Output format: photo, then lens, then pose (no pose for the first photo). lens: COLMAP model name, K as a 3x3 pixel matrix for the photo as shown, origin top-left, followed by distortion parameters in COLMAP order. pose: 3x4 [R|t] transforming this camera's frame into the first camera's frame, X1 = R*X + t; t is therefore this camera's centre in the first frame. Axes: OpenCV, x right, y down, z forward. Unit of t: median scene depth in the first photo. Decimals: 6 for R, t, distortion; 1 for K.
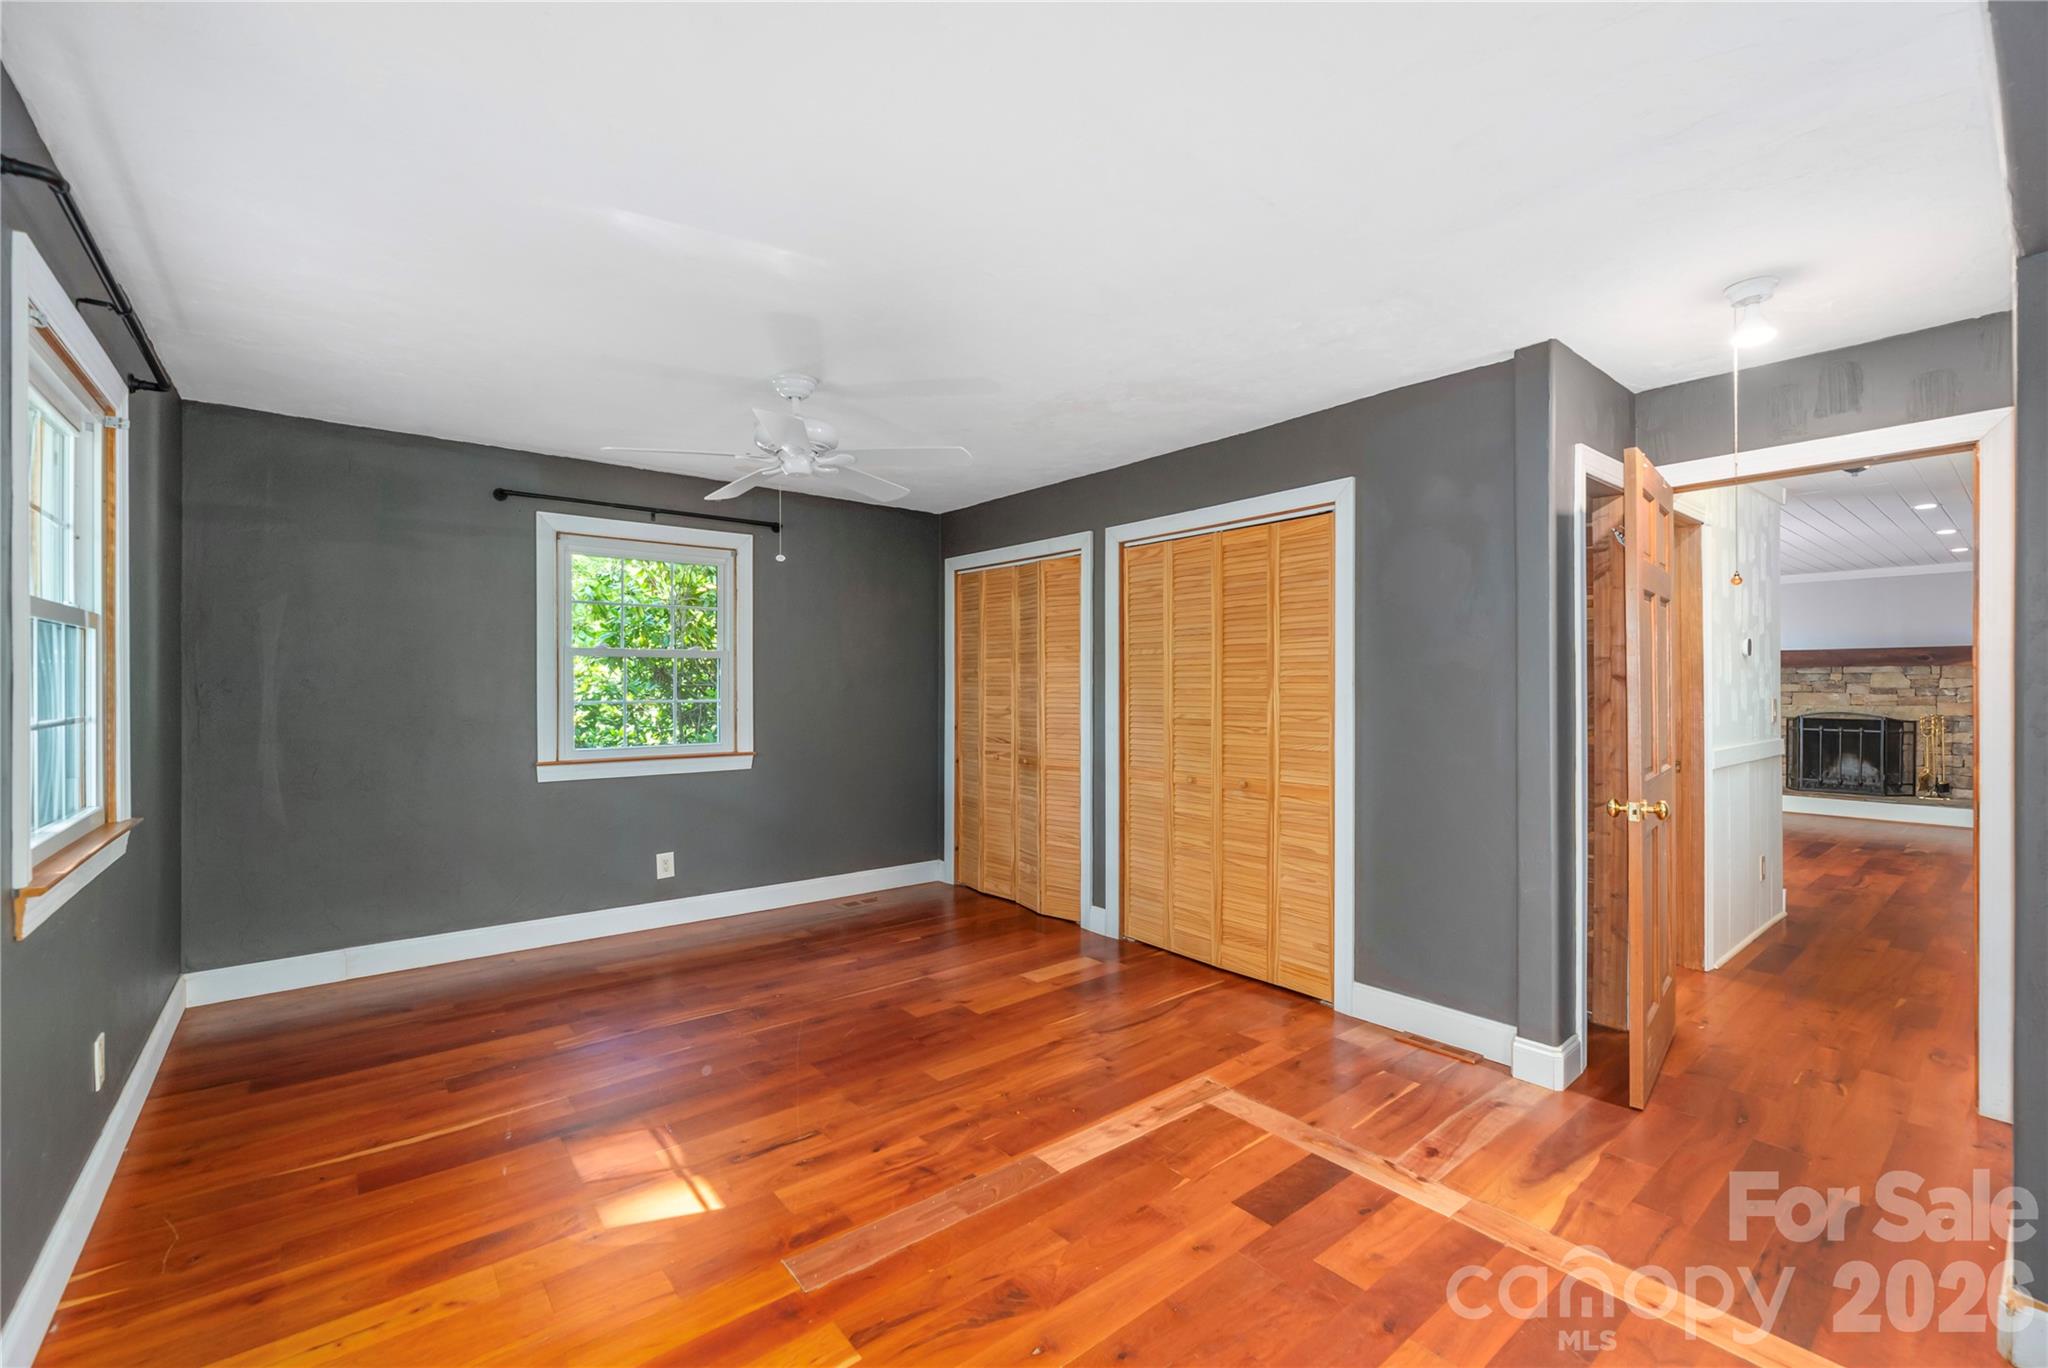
lens RADIAL K [[835.3, 0, 1029.6], [0, 835.3, 687.0], [0, 0, 1]] dist [-0.006781, -0.000206]
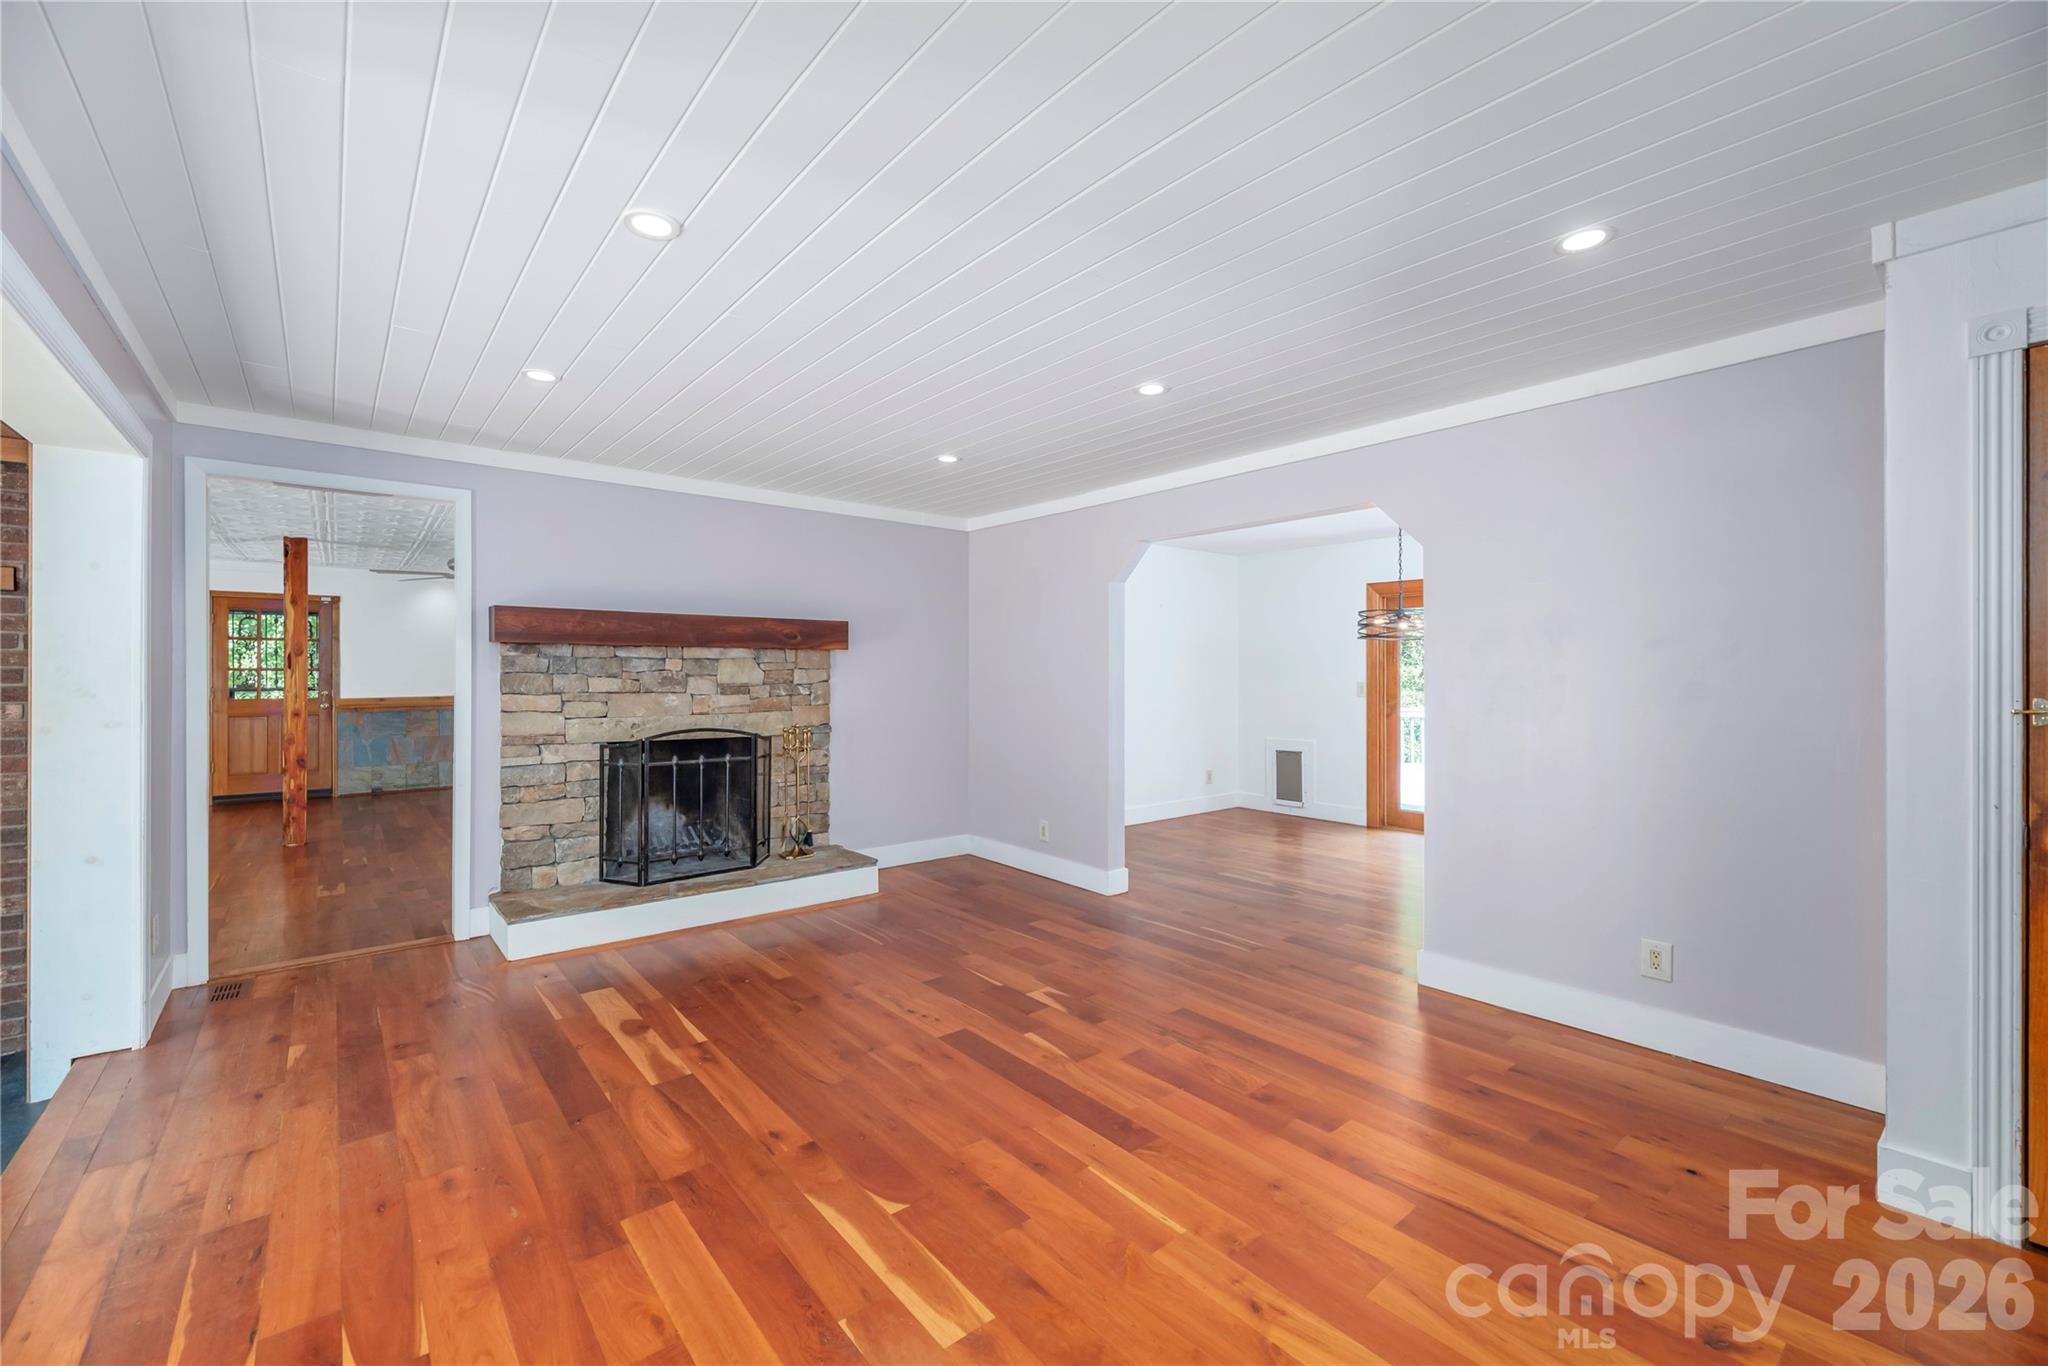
lens RADIAL K [[835.3, 0, 1035.7], [0, 835.3, 674.5], [0, 0, 1]] dist [-0.006781, -0.000206]
pose [[-0.015978, -0.003182, 0.999867, 0.428563], [-0.005676, 0.999979, 0.003092, -0.009059], [-0.999856, -0.005625, -0.015995, 0.801562]]
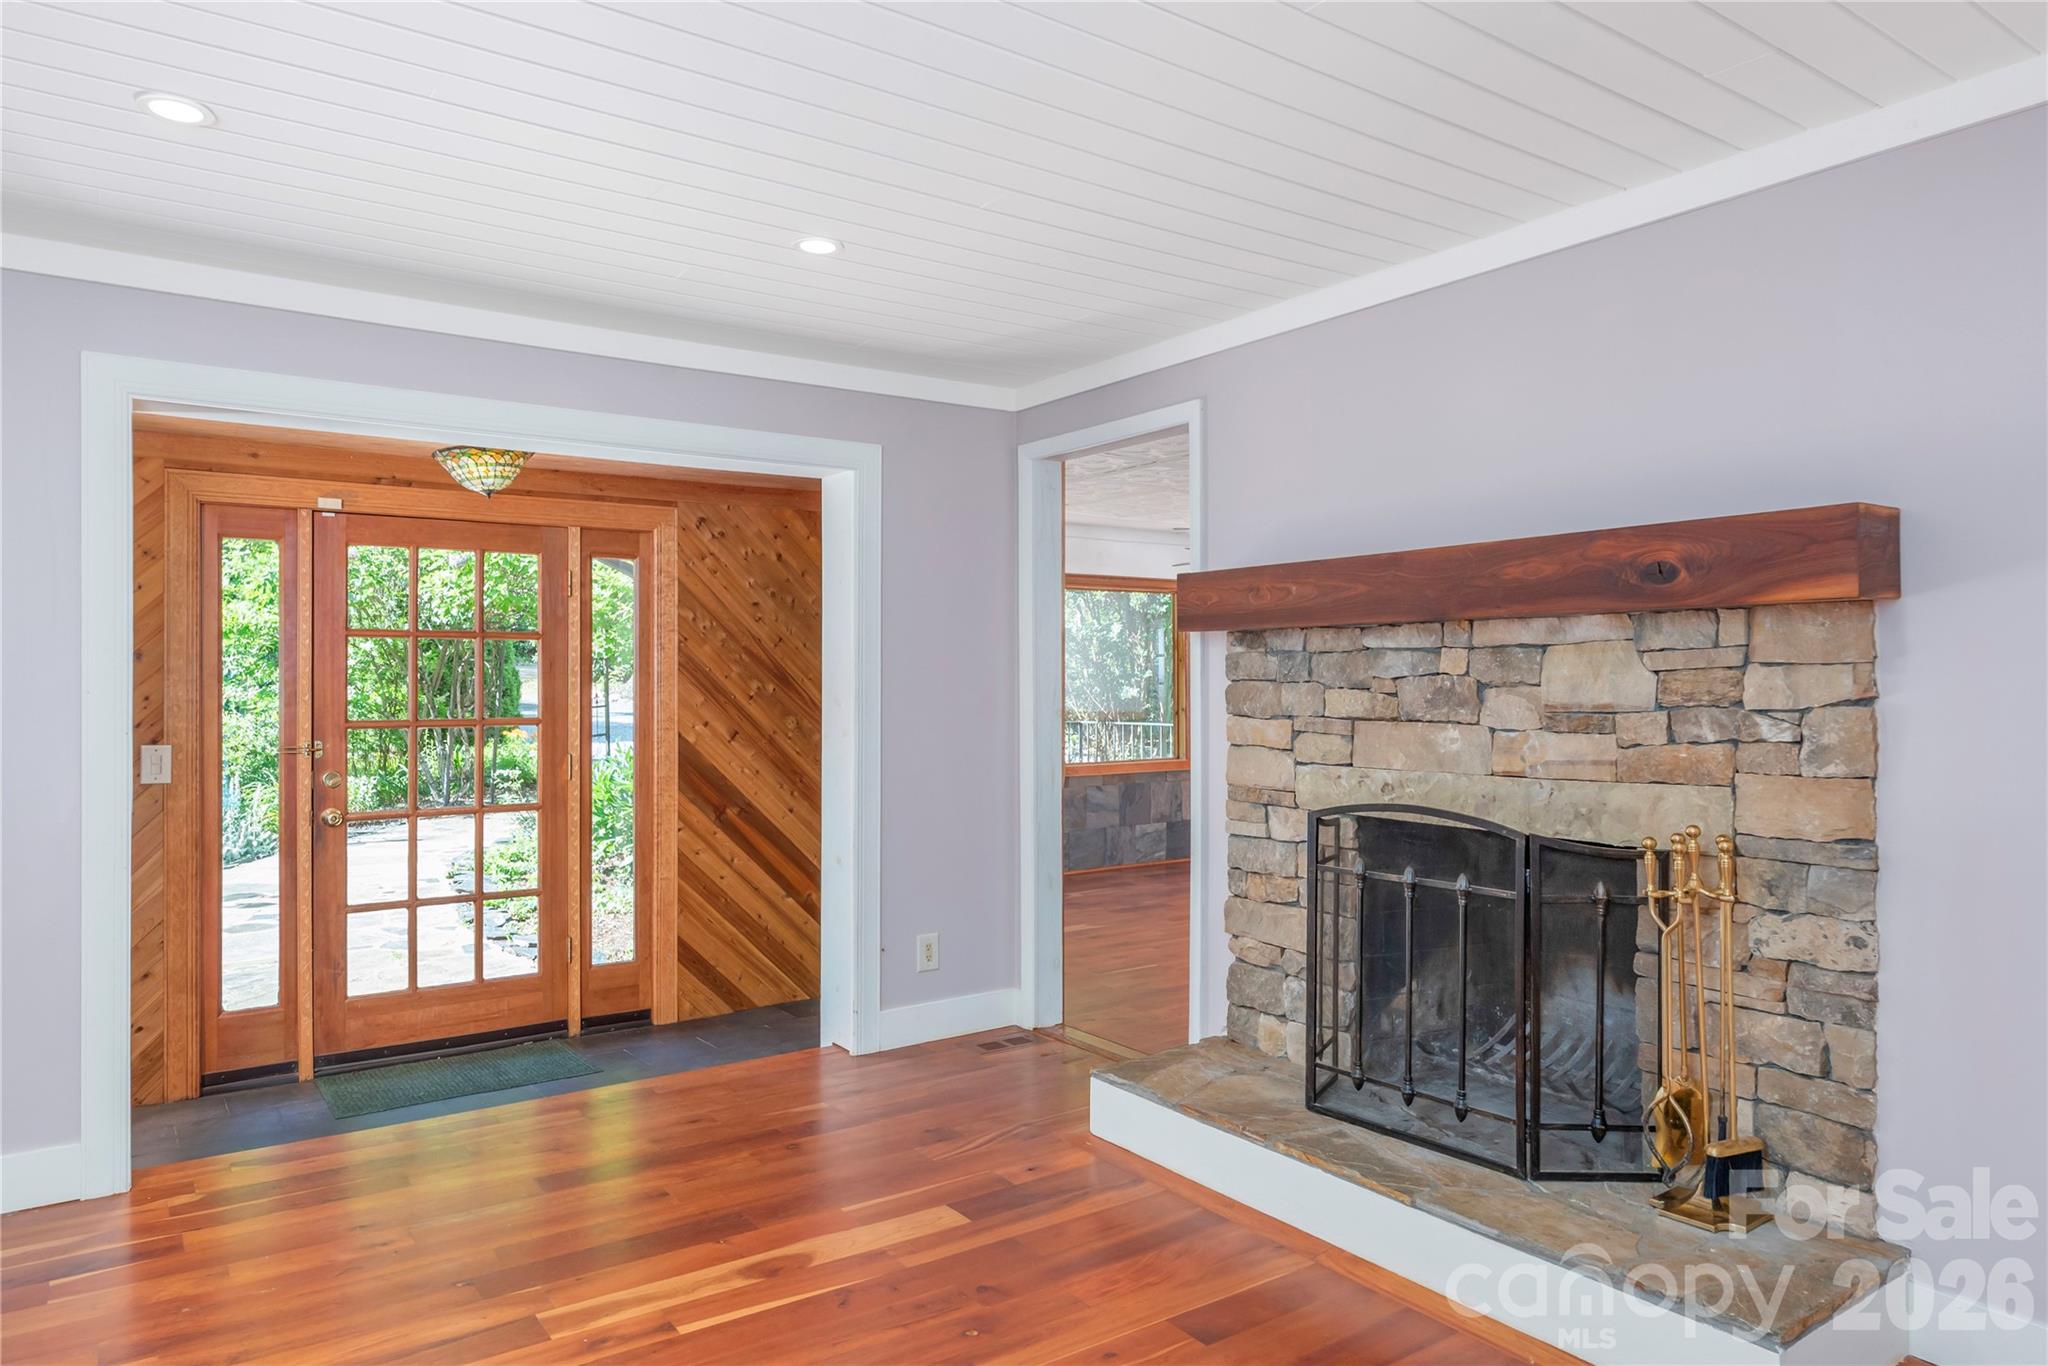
lens RADIAL K [[1298.7, 0, 1023.4], [0, 1298.7, 679.2], [0, 0, 1]] dist [-0.000415, 0.000012]
pose [[0.997480, -0.002393, -0.070901, 0.908792], [0.002240, 0.999995, -0.002237, -0.006454], [0.070906, 0.002072, 0.997481, 0.623525]]
